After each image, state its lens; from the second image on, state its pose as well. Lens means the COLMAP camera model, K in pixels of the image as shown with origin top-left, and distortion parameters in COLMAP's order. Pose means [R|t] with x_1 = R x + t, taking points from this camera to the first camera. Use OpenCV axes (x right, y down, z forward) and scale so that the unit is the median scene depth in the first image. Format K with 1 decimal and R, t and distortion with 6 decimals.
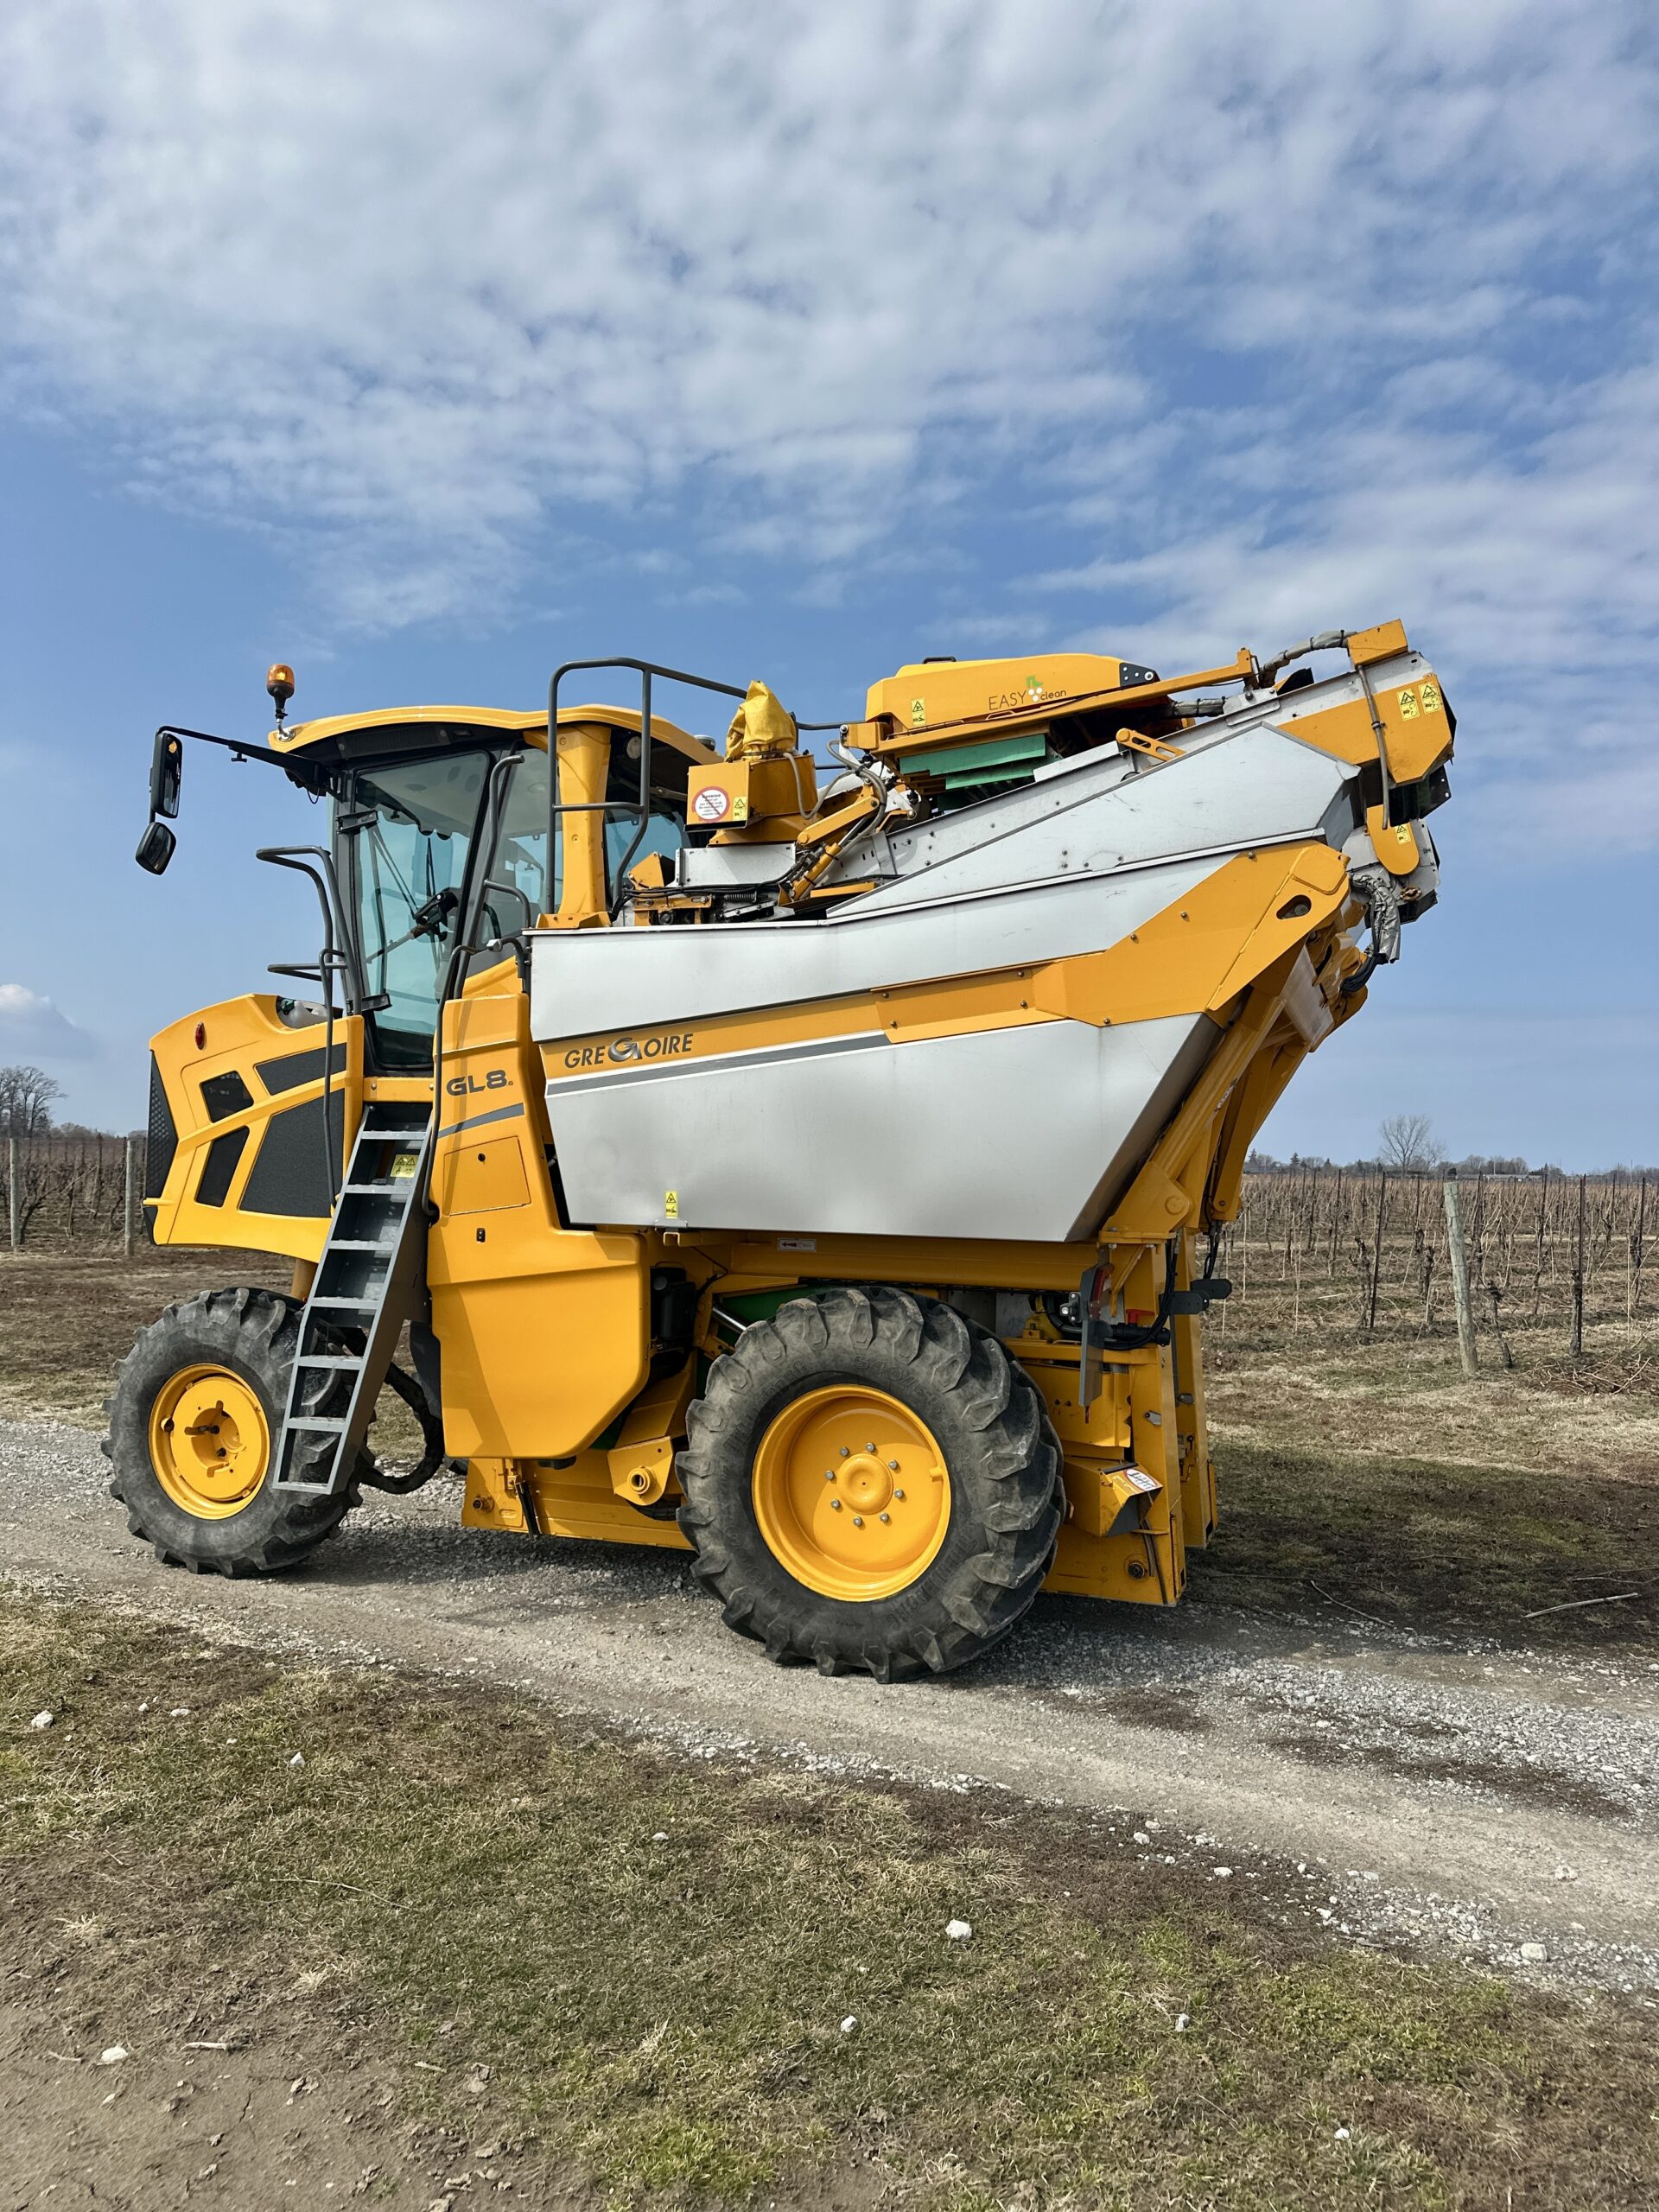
lens RADIAL K [[1539.1, 0, 830.1], [0, 1539.1, 1116.5], [0, 0, 1]] dist [0.191238, -0.388094]
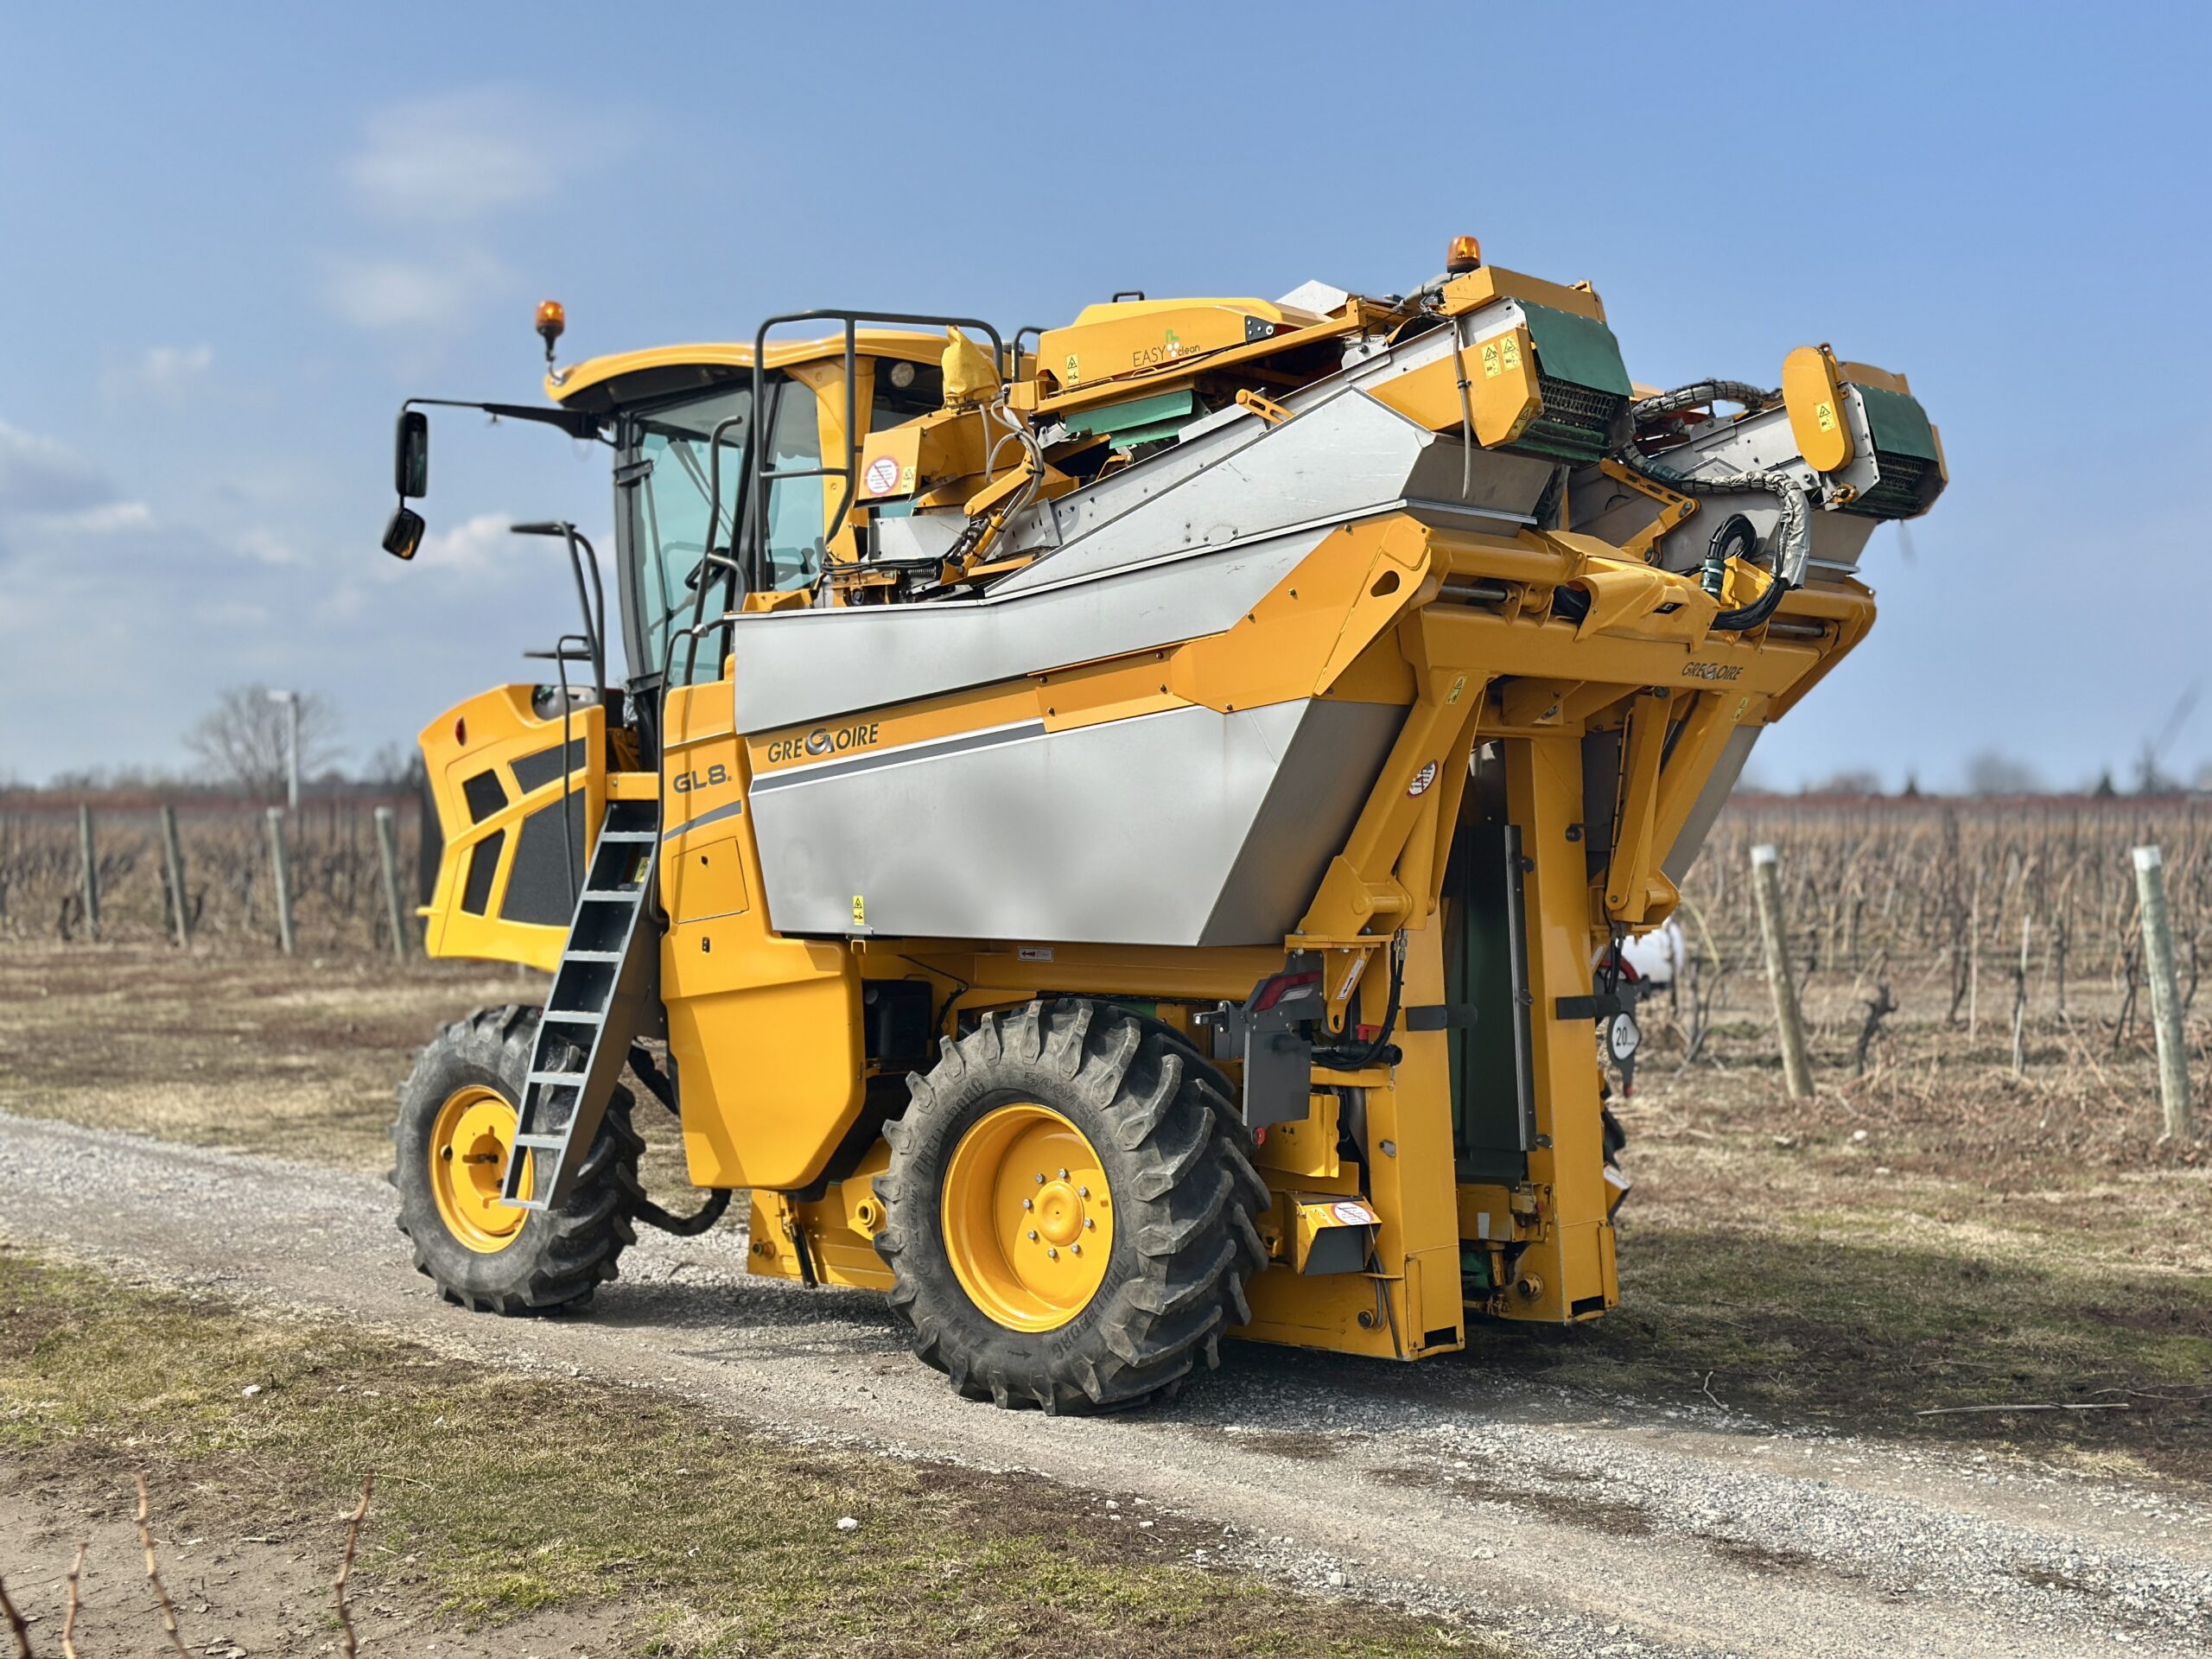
lens RADIAL K [[3058.2, 0, 1107.5], [0, 3058.2, 811.1], [0, 0, 1]] dist [0.172363, 0.095350]
pose [[0.944174, -0.021078, -0.328771, 0.633577], [0.029916, 0.999314, 0.021848, -0.037284], [0.328085, -0.030464, 0.944157, -0.671173]]
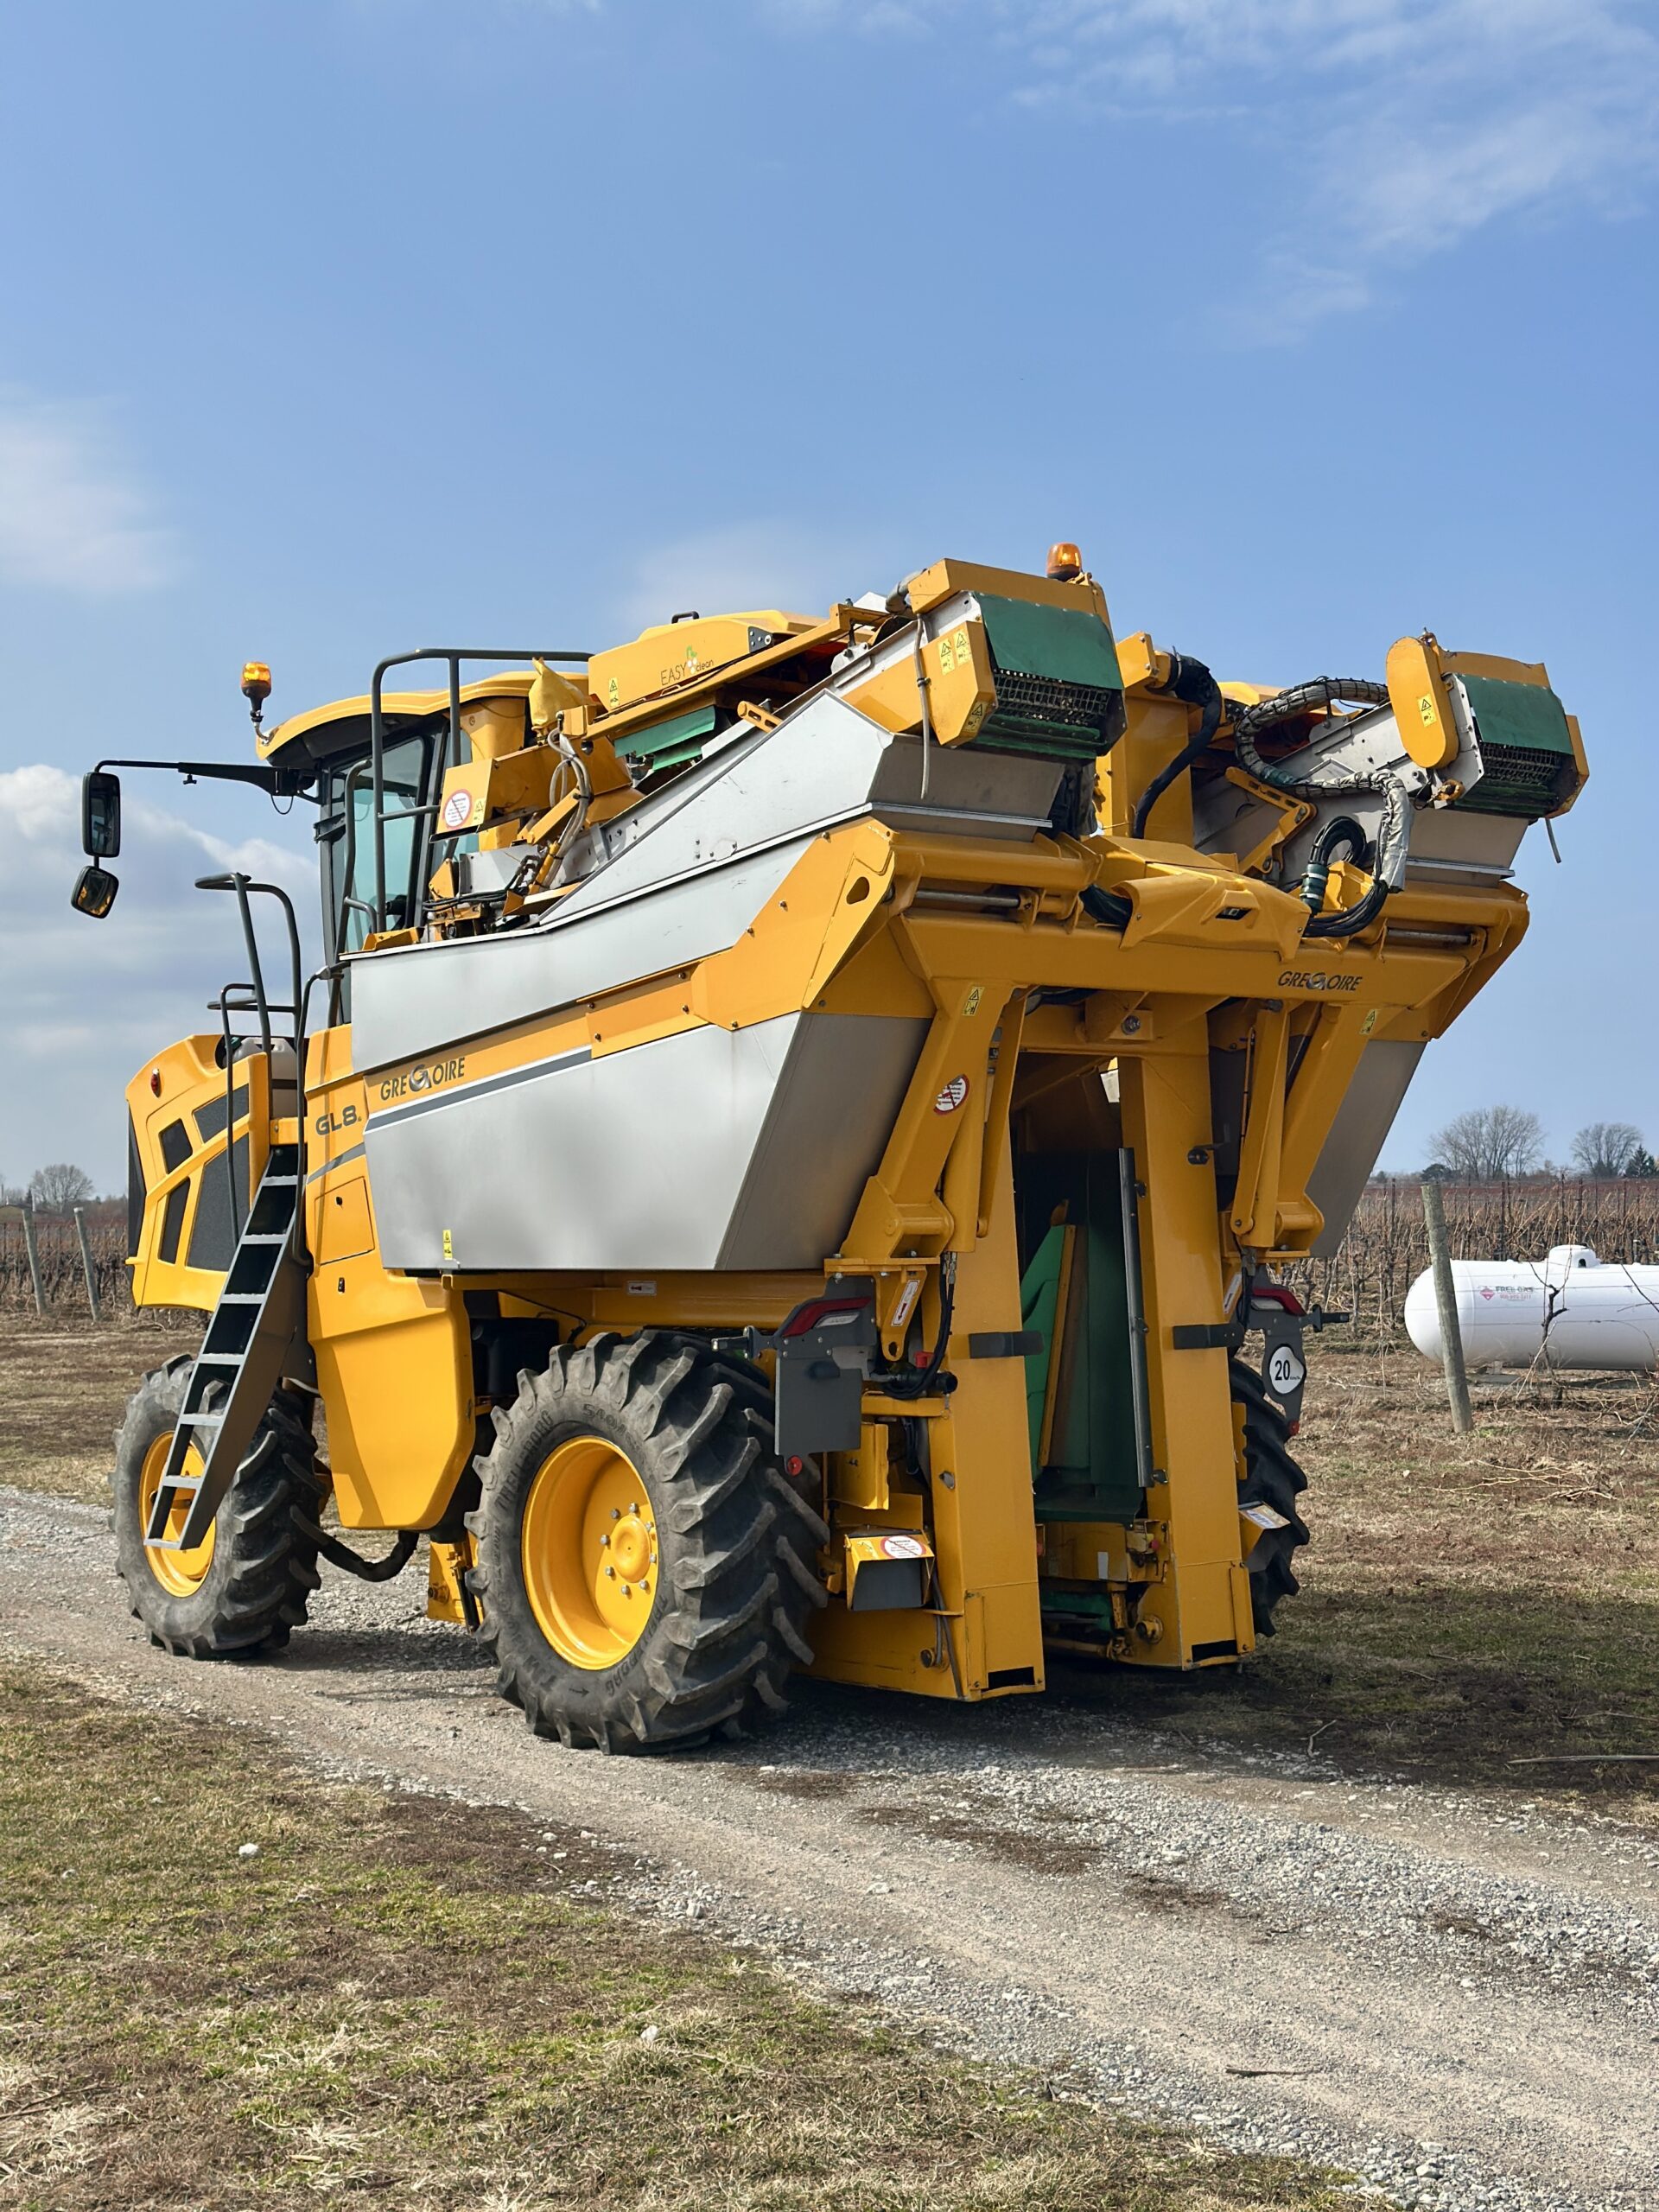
lens RADIAL K [[3058.2, 0, 829.5], [0, 3058.2, 1106.0], [0, 0, 1]] dist [0.172363, 0.095350]
pose [[0.871237, -0.053289, -0.487961, 0.980000], [0.050885, 0.998539, -0.018195, 0.019109], [0.488217, -0.008977, 0.872676, -0.478480]]
